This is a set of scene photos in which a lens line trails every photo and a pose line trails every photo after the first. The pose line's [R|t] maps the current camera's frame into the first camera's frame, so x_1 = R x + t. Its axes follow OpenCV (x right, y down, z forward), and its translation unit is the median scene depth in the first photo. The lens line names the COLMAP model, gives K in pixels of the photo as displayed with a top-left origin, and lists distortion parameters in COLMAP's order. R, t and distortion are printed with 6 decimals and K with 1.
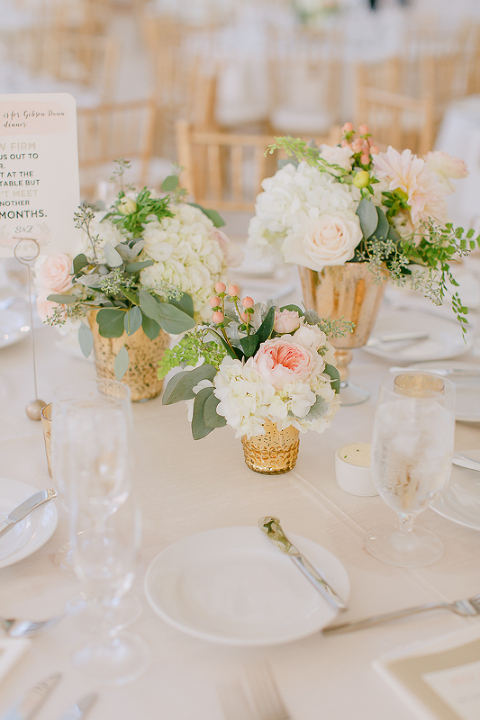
lens RADIAL K [[1040.8, 0, 239.7], [0, 1040.8, 359.6], [0, 0, 1]] dist [-0.027646, 0.000000]
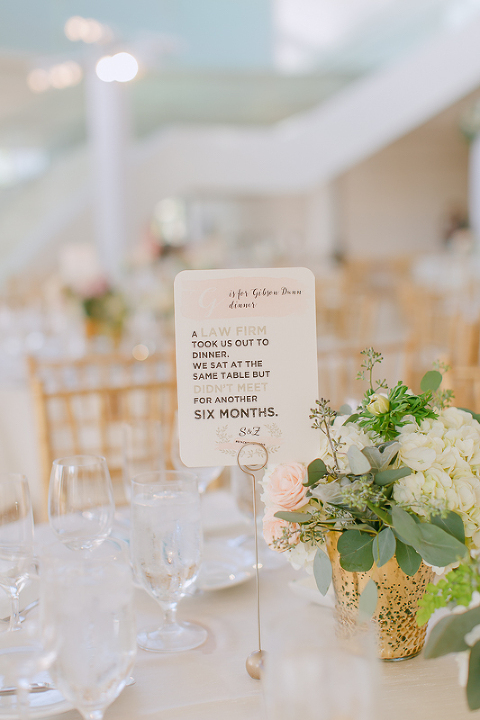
lens RADIAL K [[1040.8, 0, 239.6], [0, 1040.8, 361.3], [0, 0, 1]] dist [-0.027646, 0.000000]
pose [[0.969886, -0.026506, -0.242111, -0.016741], [-0.038326, 0.965066, -0.259188, 0.032929], [0.240523, 0.260662, 0.934989, 0.222074]]
